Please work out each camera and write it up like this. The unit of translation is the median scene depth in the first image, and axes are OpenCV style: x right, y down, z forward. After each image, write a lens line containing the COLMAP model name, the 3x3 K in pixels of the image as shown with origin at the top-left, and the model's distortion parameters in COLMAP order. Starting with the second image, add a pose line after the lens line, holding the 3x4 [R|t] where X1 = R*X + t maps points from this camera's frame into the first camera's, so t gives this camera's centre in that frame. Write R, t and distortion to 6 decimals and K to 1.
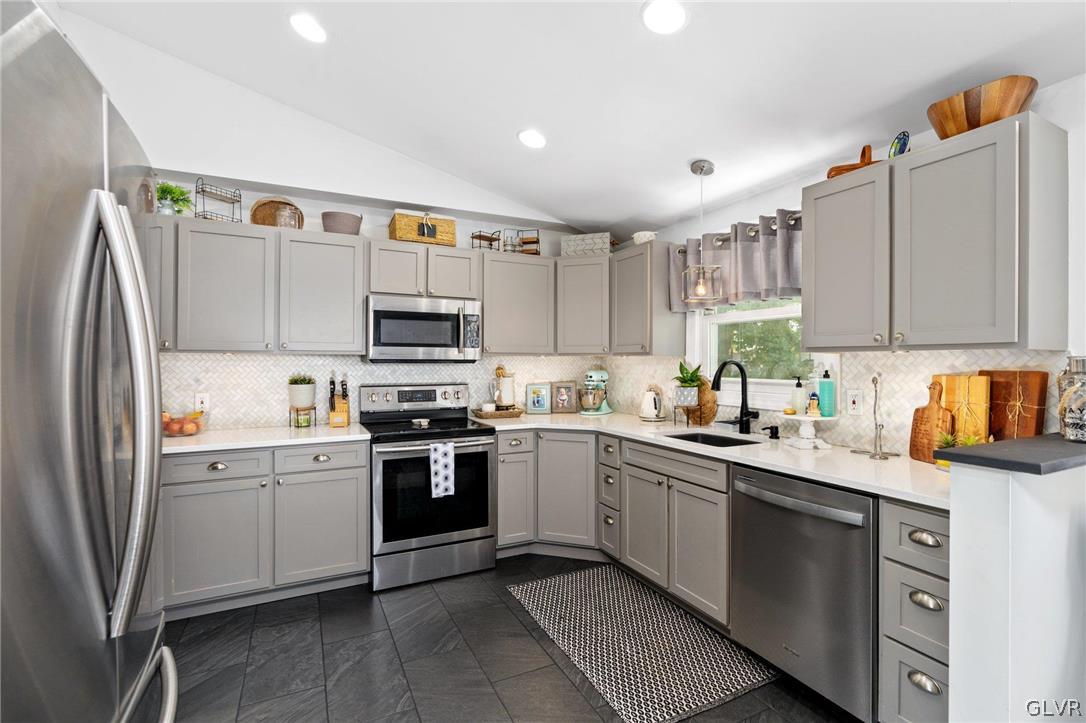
lens RADIAL K [[494.8, 0, 540.1], [0, 494.8, 361.0], [0, 0, 1]] dist [-0.009264, 0.002559]
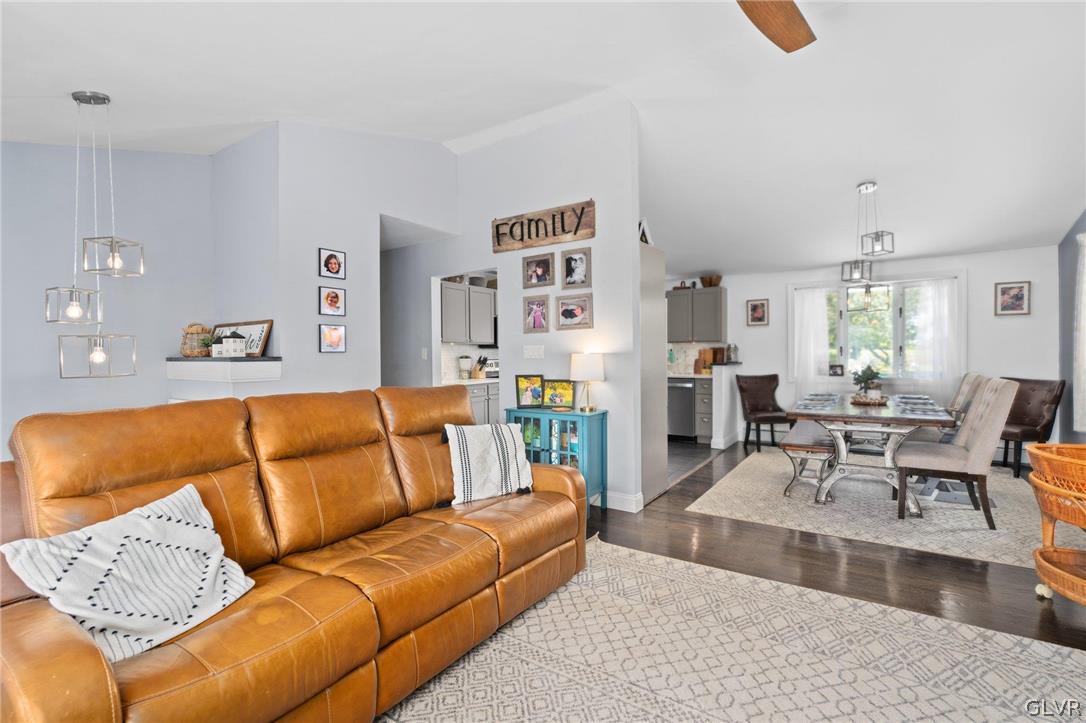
lens RADIAL K [[494.8, 0, 539.8], [0, 494.8, 361.6], [0, 0, 1]] dist [-0.009264, 0.002559]
pose [[0.876161, -0.016056, 0.481752, -1.270241], [0.010907, 0.999850, 0.013486, 0.036194], [-0.481896, -0.006561, 0.876204, -1.032233]]
